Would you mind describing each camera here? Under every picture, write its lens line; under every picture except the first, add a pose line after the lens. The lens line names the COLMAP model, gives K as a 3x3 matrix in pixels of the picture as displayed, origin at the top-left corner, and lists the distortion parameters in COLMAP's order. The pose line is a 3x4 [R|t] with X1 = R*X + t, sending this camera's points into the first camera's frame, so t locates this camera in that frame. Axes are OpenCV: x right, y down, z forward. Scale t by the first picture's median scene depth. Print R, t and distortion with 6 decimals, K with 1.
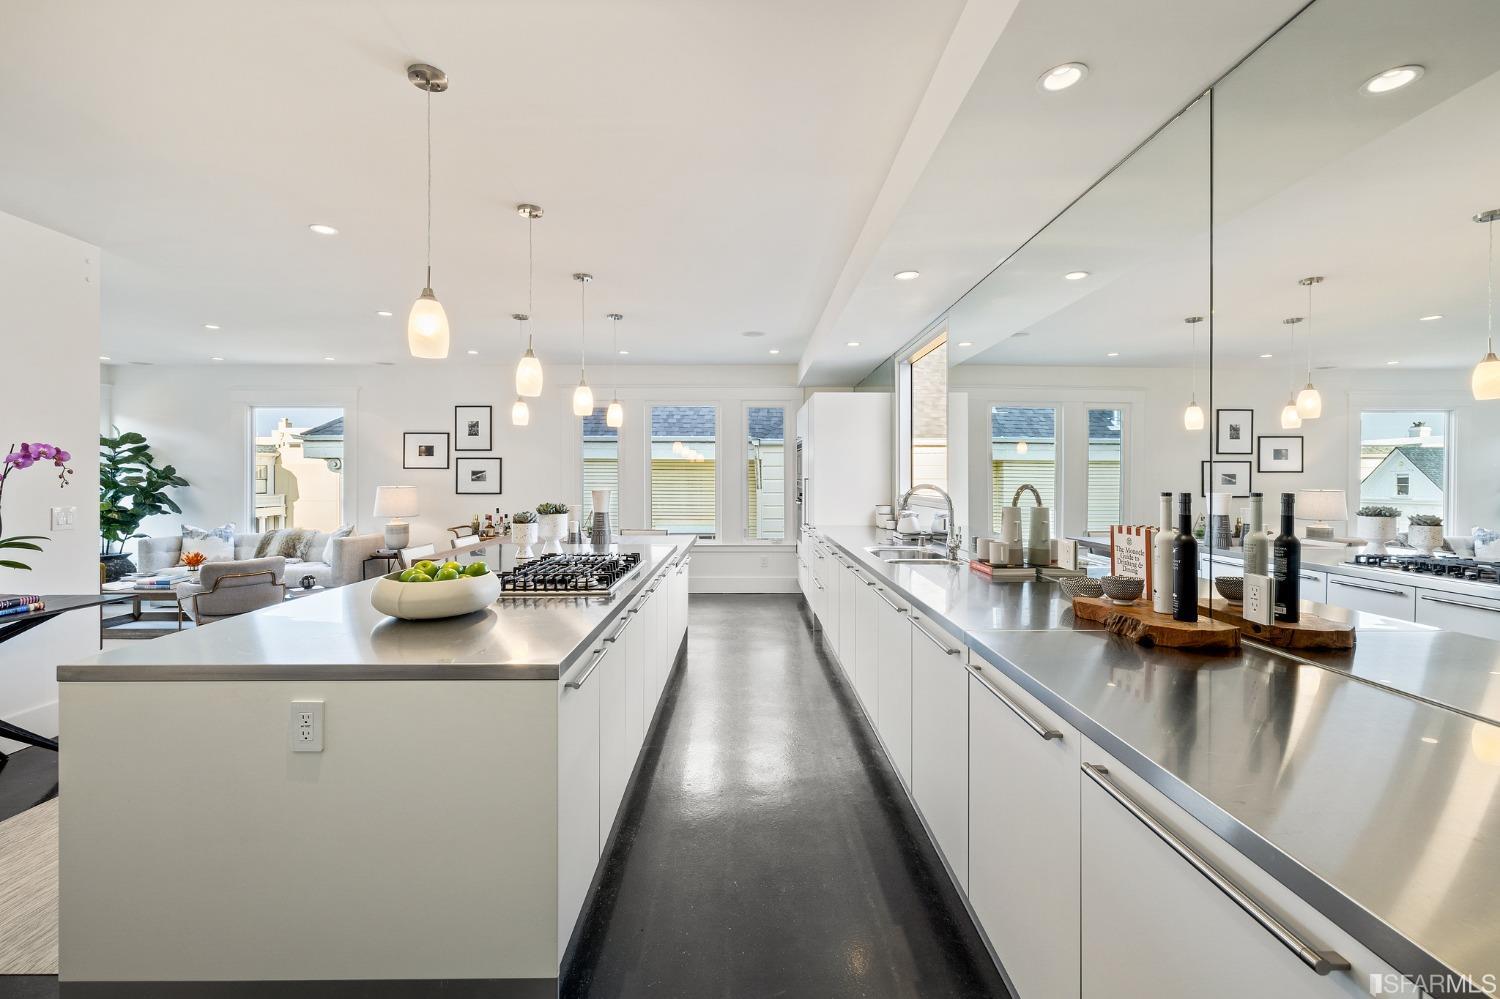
lens RADIAL K [[630.4, 0, 753.8], [0, 630.4, 476.3], [0, 0, 1]] dist [0.000754, -0.011187]
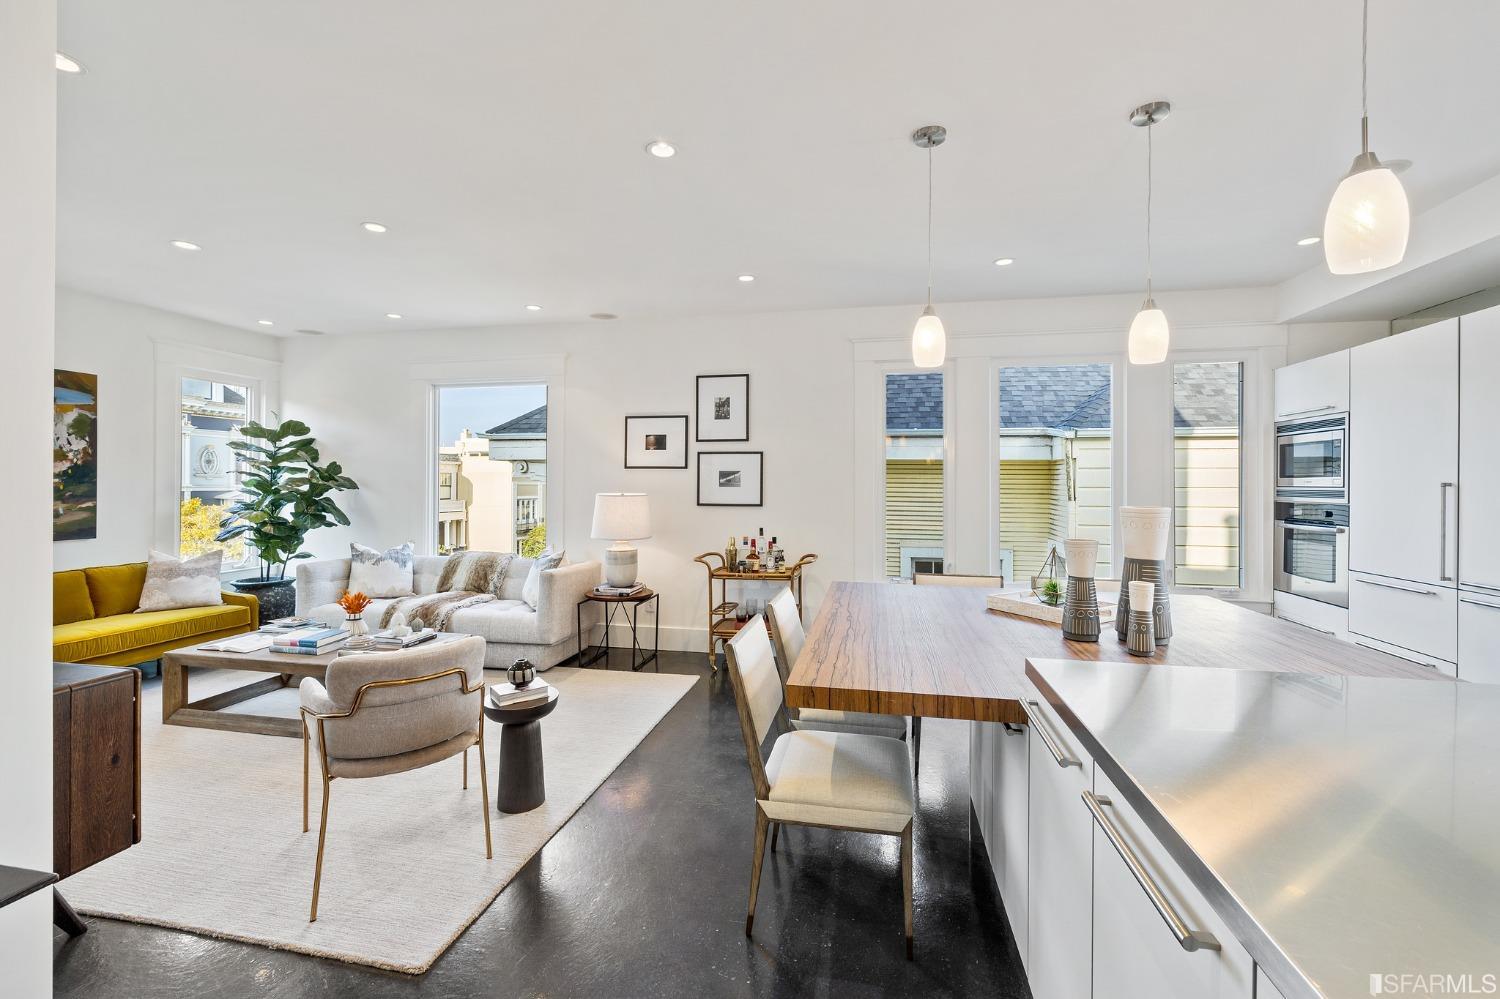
lens RADIAL K [[630.7, 0, 748.7], [0, 630.7, 485.7], [0, 0, 1]] dist [-0.001706, 0.000201]
pose [[0.976431, 0.004407, -0.215784, -0.283895], [-0.004222, 0.999990, 0.001318, 0.006084], [0.215788, -0.000376, 0.976440, 0.363338]]
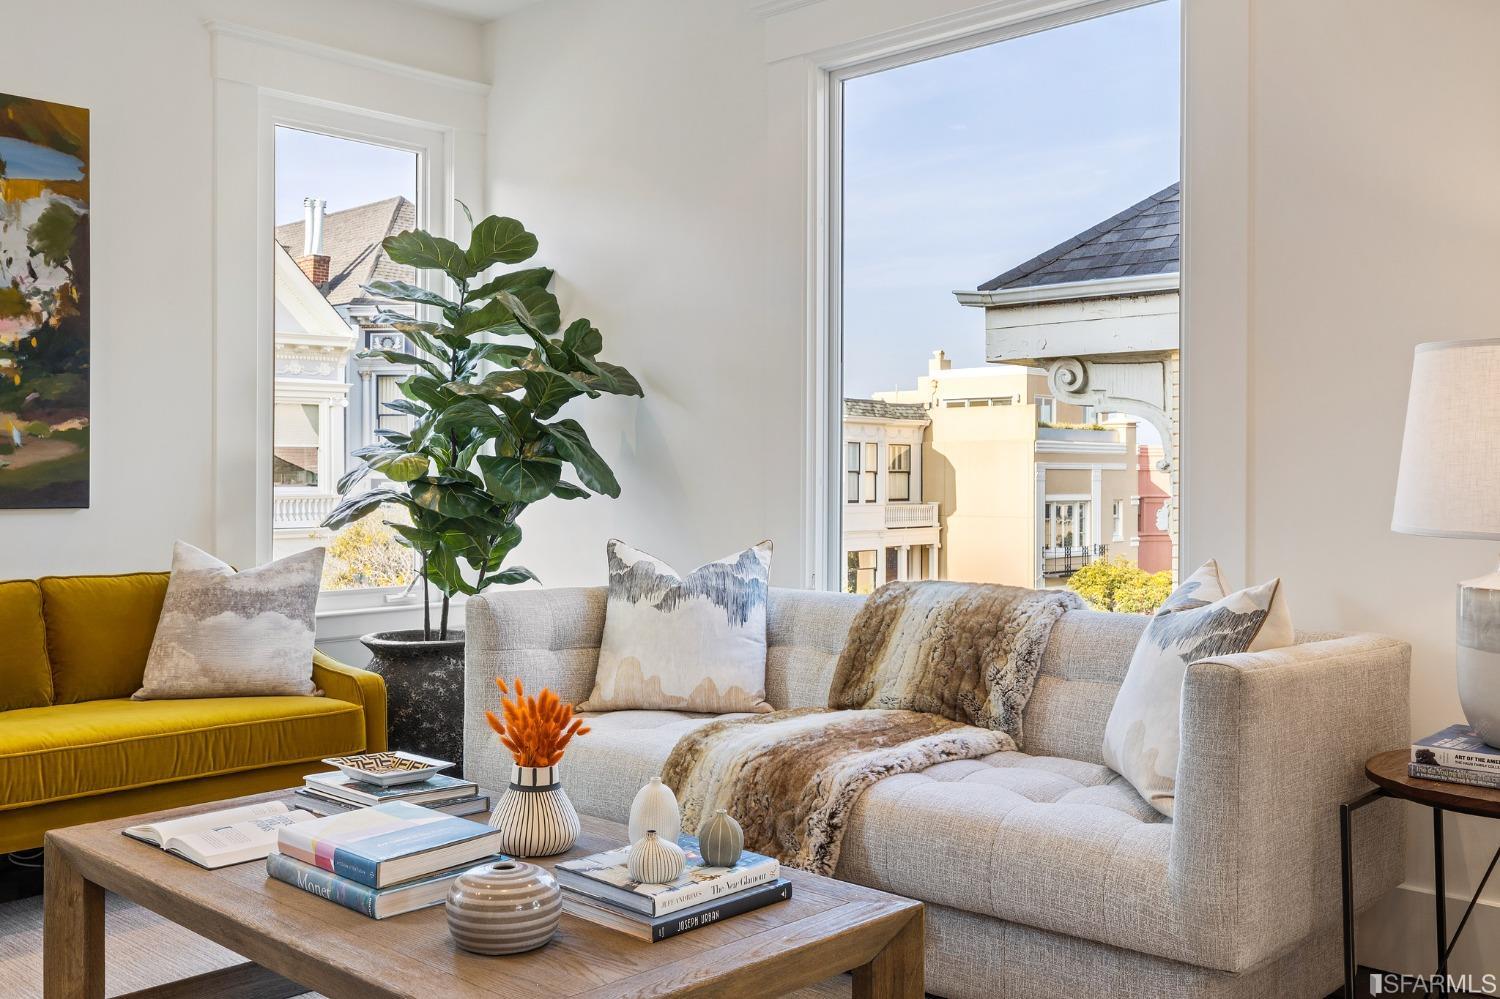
lens RADIAL K [[1414.2, 0, 755.1], [0, 1414.2, 490.1], [0, 0, 1]] dist [-0.004882, -0.006605]
pose [[0.717854, 0.008242, -0.696145, -0.458510], [-0.001969, 0.999950, 0.009808, 0.048655], [0.696191, -0.005670, 0.717835, 0.613002]]
